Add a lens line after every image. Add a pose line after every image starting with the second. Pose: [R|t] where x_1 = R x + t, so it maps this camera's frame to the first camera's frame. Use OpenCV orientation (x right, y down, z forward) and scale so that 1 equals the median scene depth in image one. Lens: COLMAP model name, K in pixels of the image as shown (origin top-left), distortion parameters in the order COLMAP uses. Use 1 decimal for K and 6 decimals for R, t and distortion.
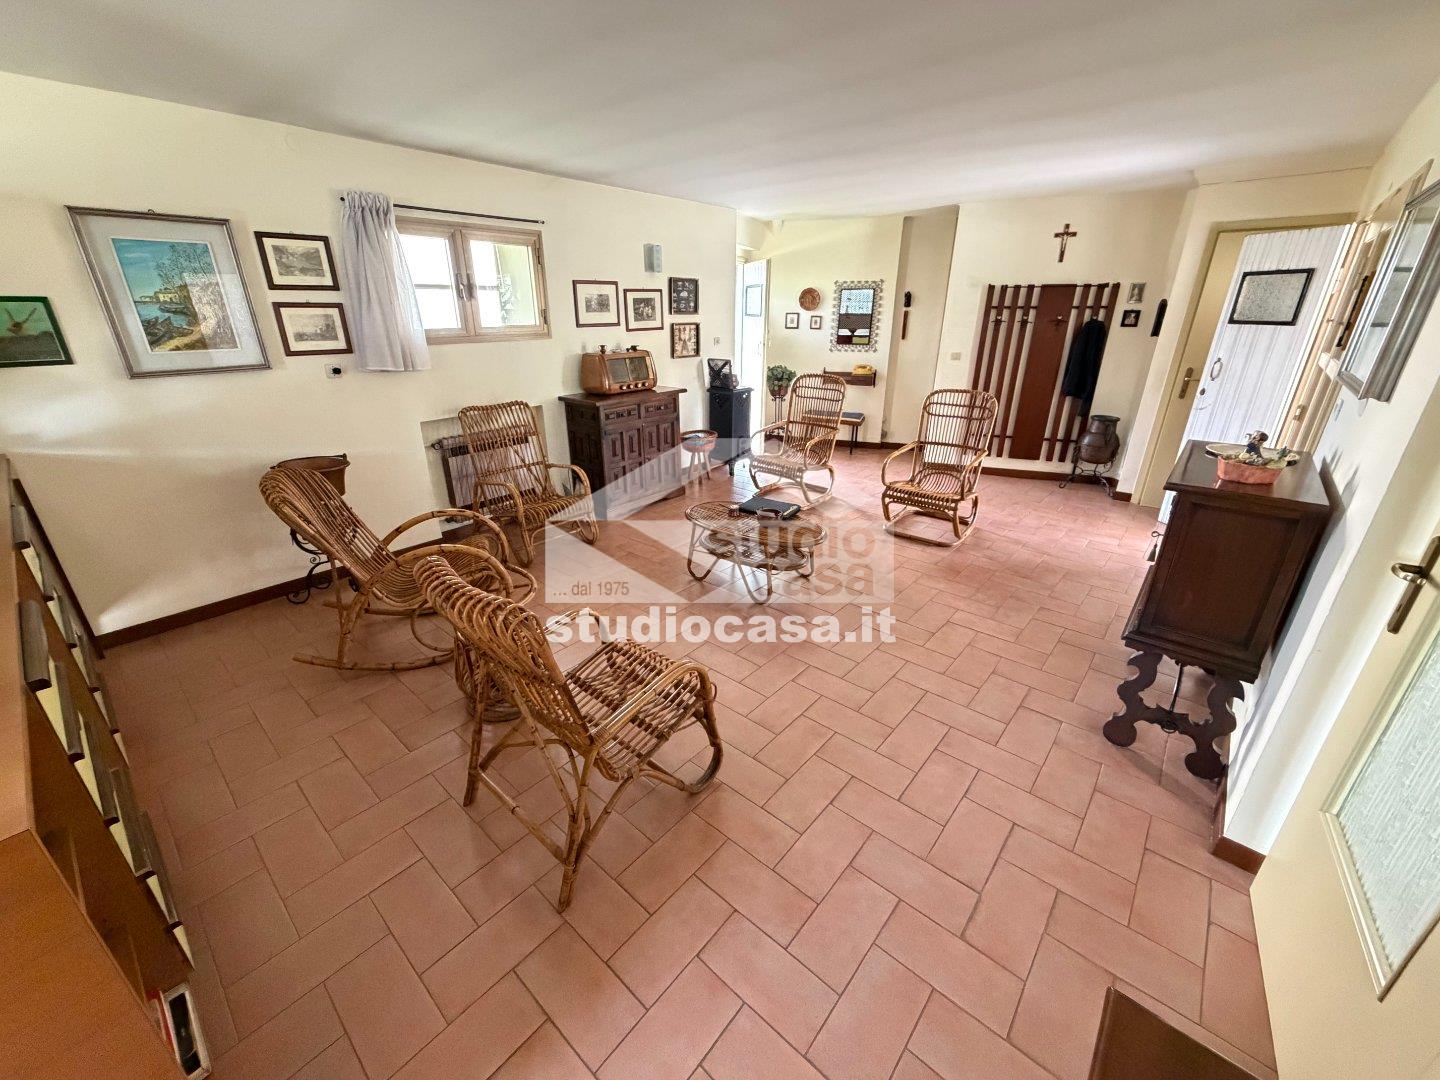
lens RADIAL K [[571.2, 0, 719.0], [0, 571.2, 539.9], [0, 0, 1]] dist [0.003541, -0.001032]
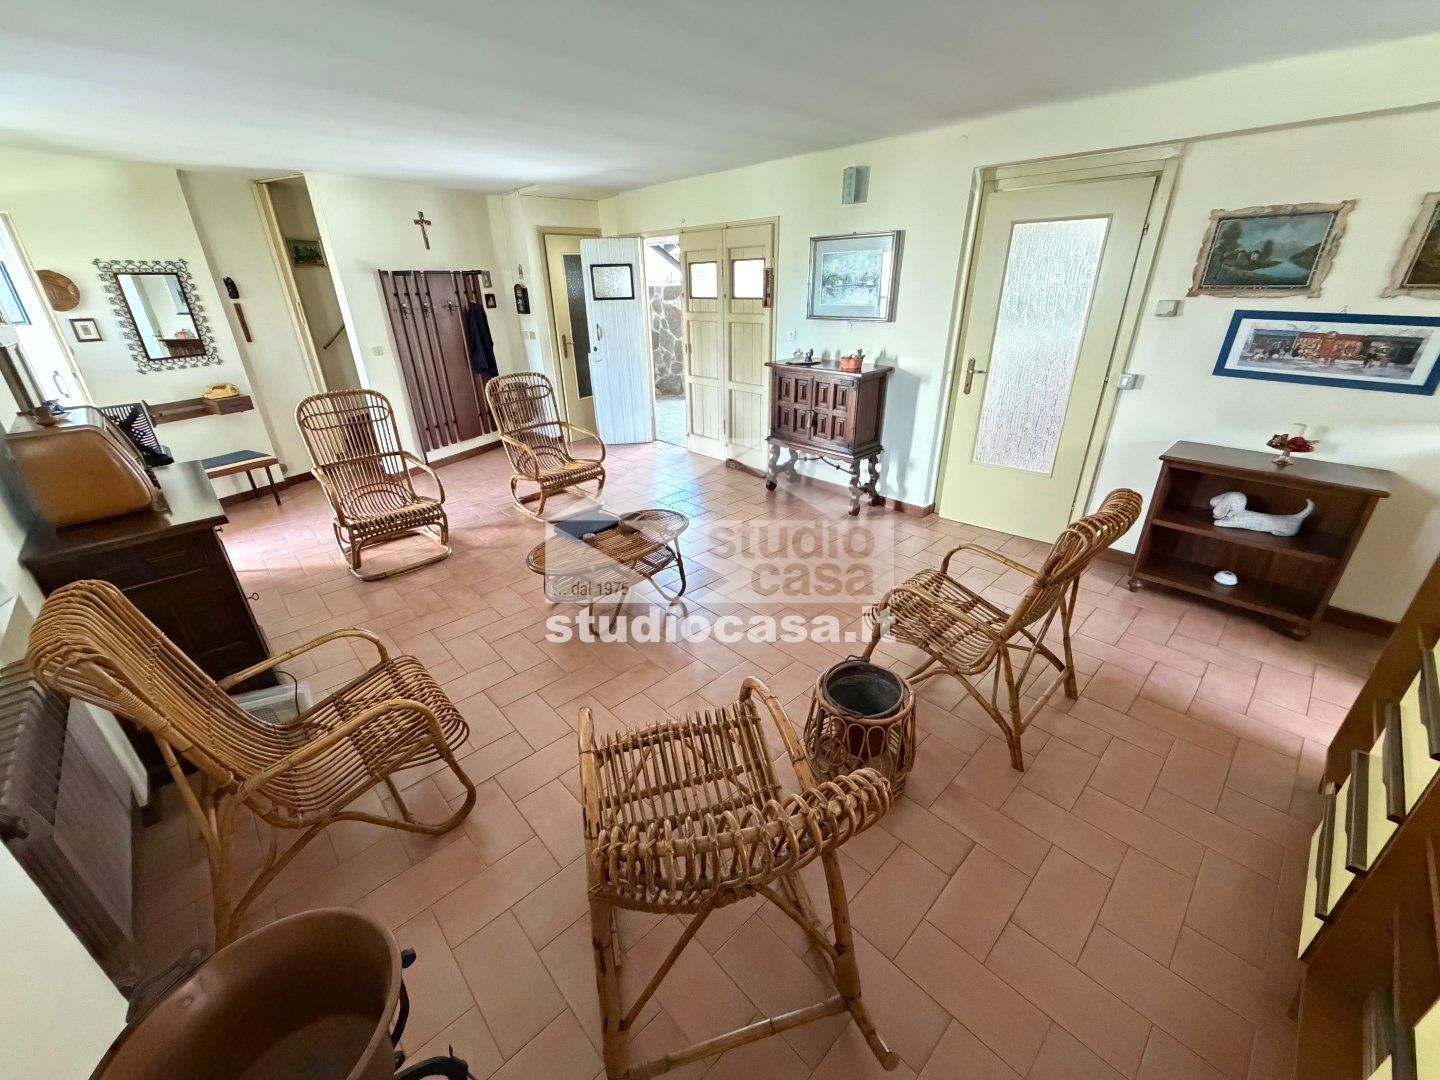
lens RADIAL K [[571.2, 0, 720.2], [0, 571.2, 538.4], [0, 0, 1]] dist [0.003541, -0.001032]
pose [[0.114137, -0.406977, 0.906280, -0.426411], [0.400117, 0.853815, 0.333026, -0.149756], [-0.909329, 0.324608, 0.260290, 0.365467]]
